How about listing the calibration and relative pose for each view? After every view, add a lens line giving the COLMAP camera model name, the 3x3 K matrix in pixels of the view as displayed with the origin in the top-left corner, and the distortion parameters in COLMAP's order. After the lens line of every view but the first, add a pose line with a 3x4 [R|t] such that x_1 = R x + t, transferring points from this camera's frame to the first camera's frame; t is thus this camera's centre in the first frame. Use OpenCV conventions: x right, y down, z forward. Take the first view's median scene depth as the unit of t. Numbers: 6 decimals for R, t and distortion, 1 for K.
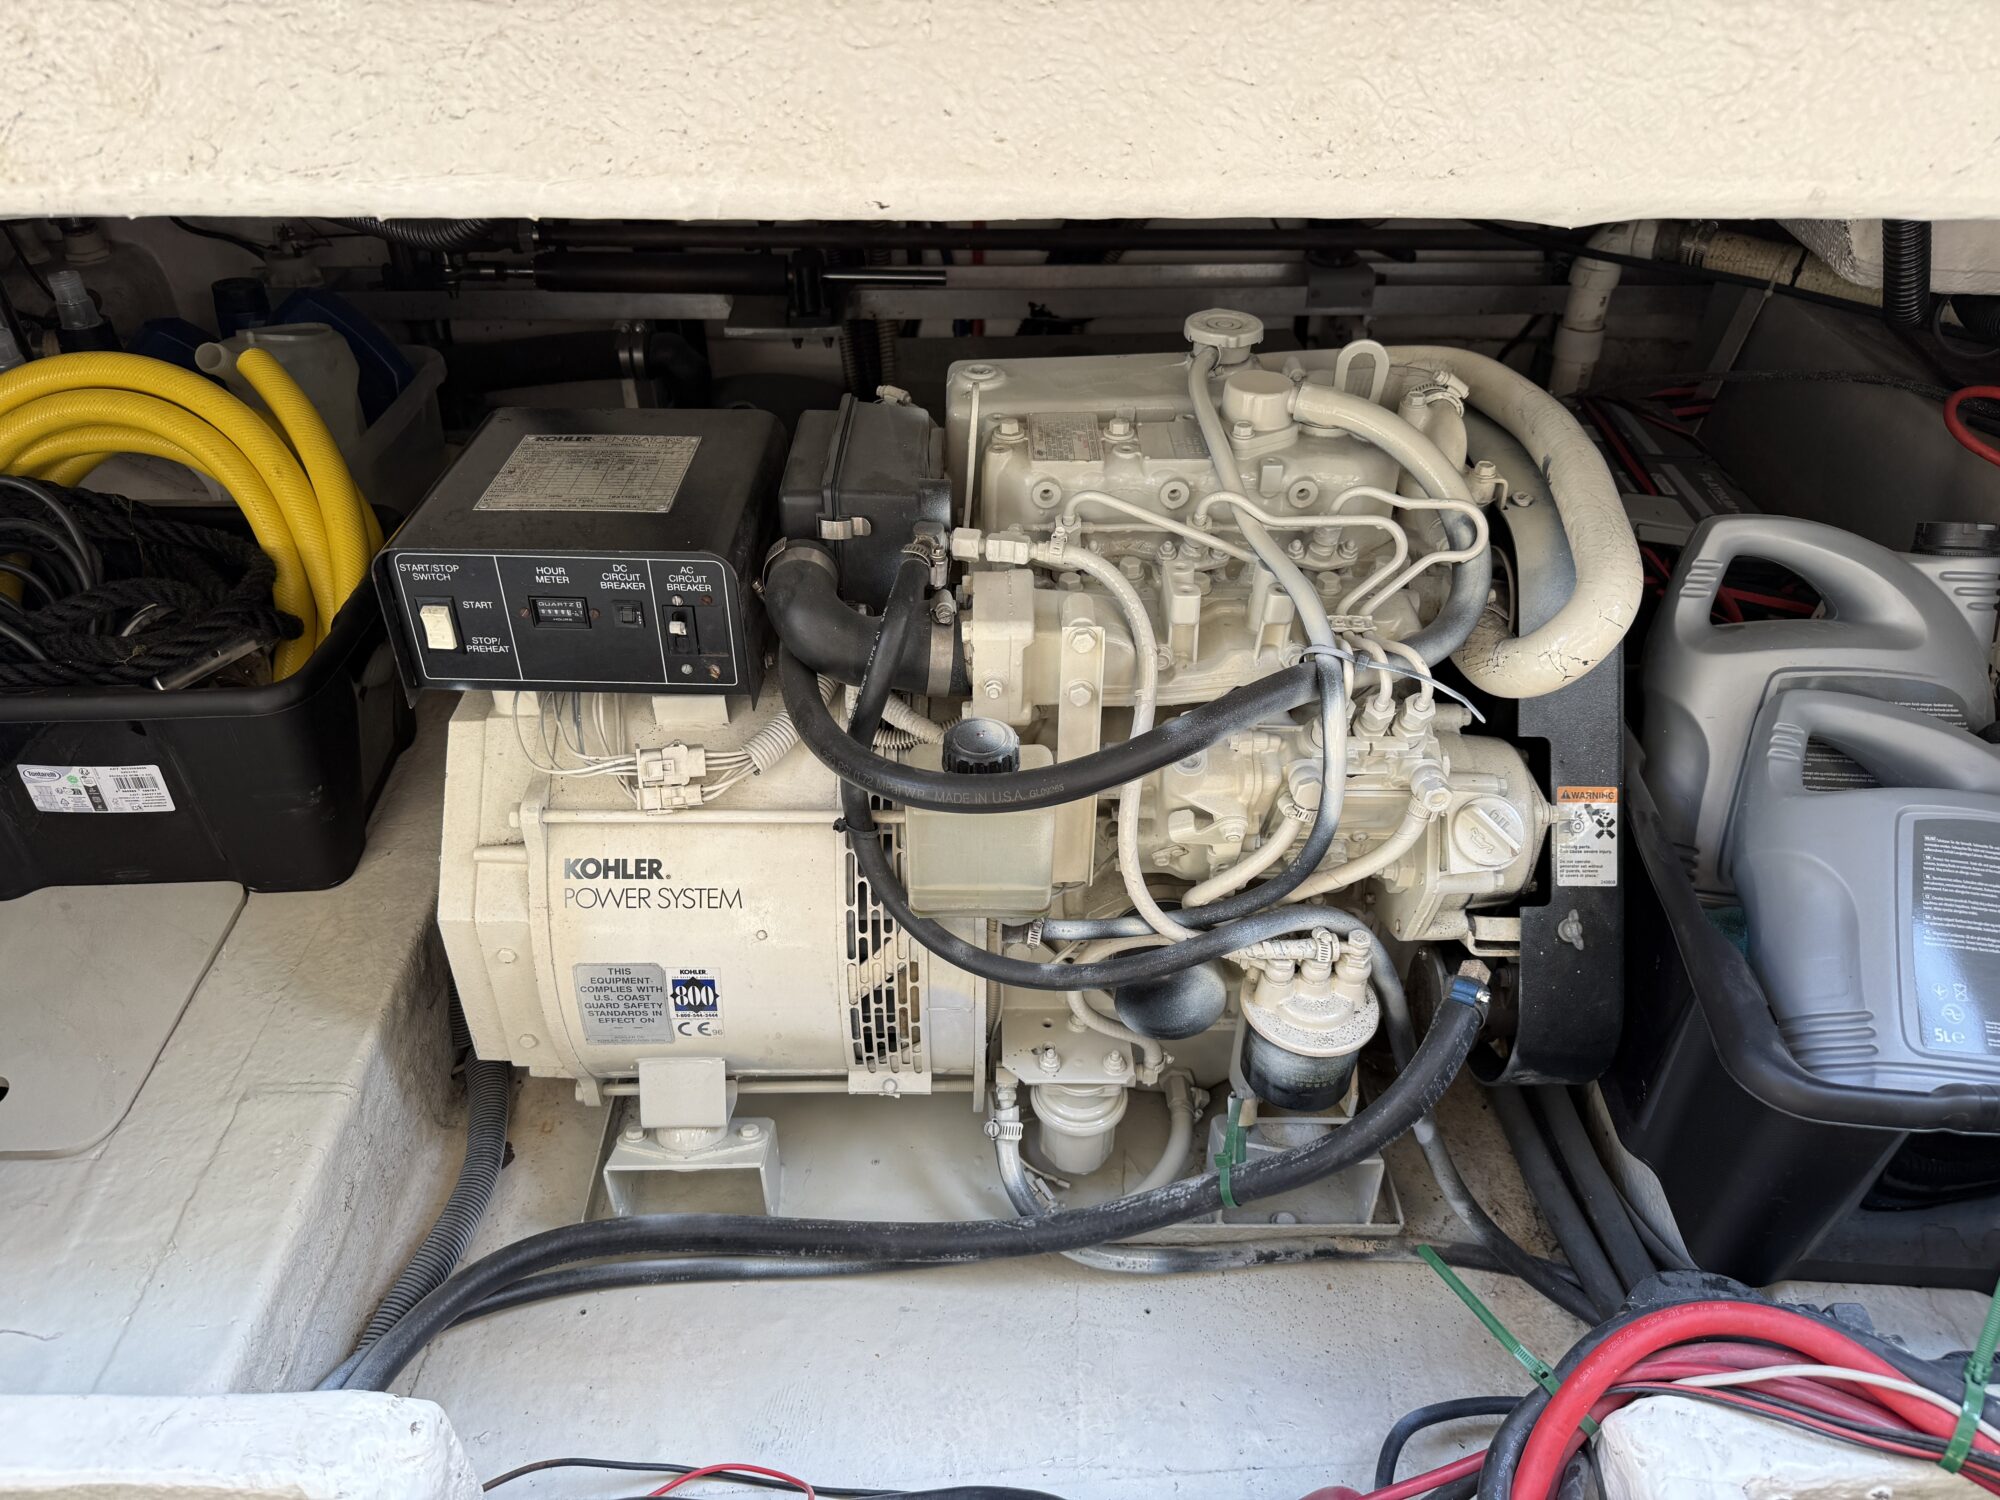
lens RADIAL K [[1411.6, 0, 1005.3], [0, 1411.6, 749.6], [0, 0, 1]] dist [0.050153, -0.063365]
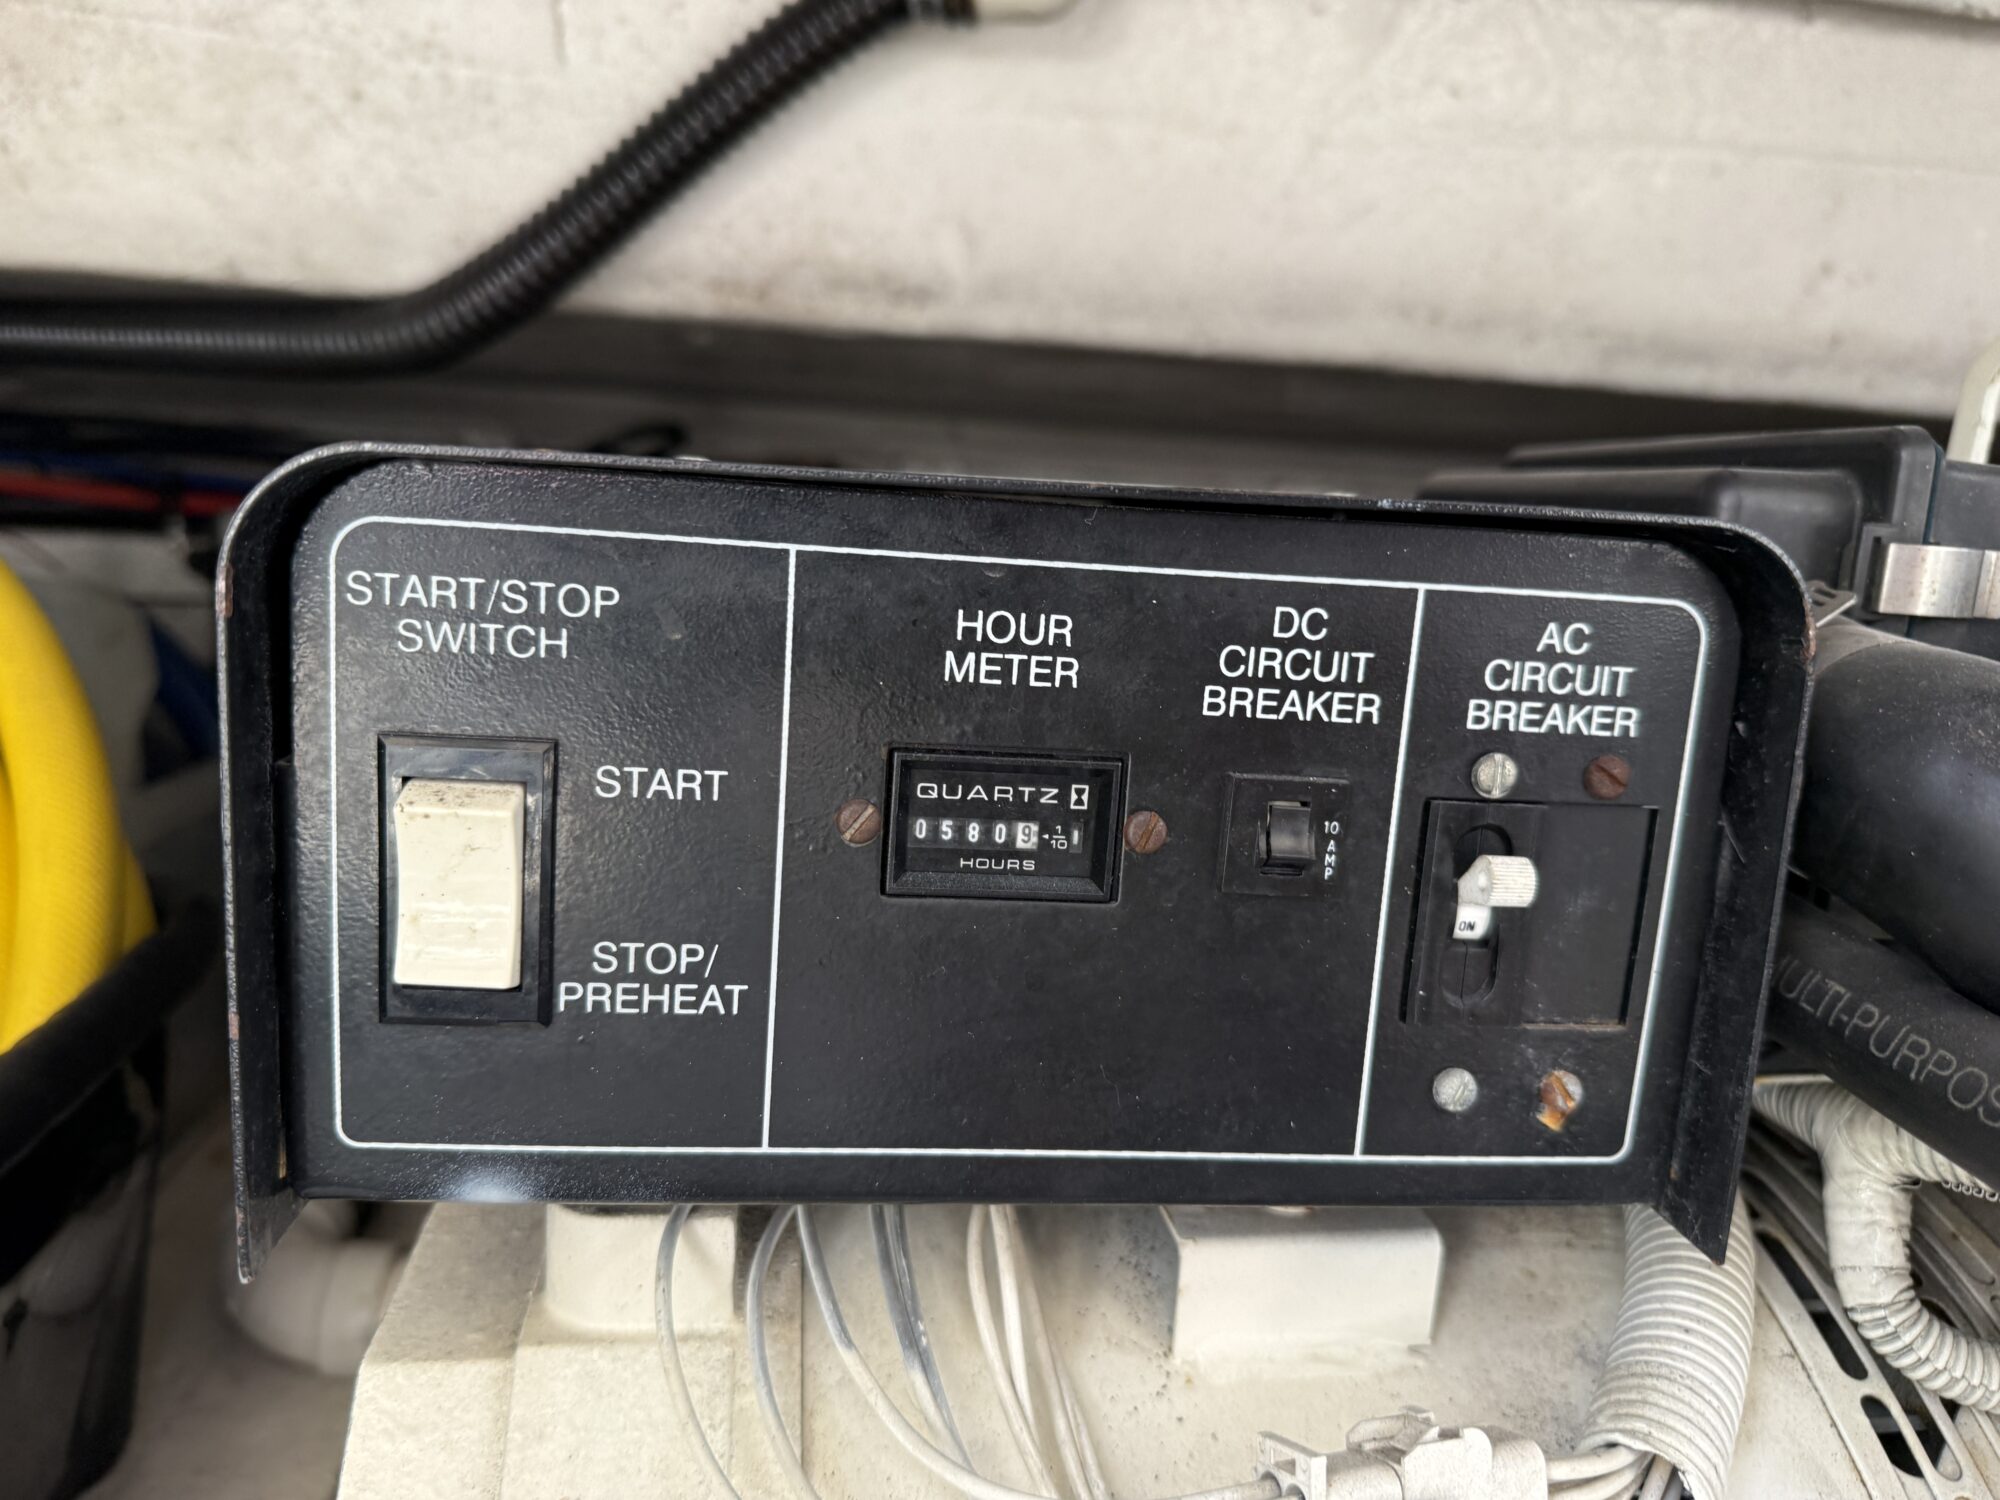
lens RADIAL K [[1411.6, 0, 995.3], [0, 1411.6, 738.7], [0, 0, 1]] dist [0.050153, -0.063365]
pose [[0.990454, 0.027238, 0.135122, -0.348782], [0.033714, 0.902638, -0.429077, -0.008878], [-0.133654, 0.429537, 0.893104, 0.786400]]
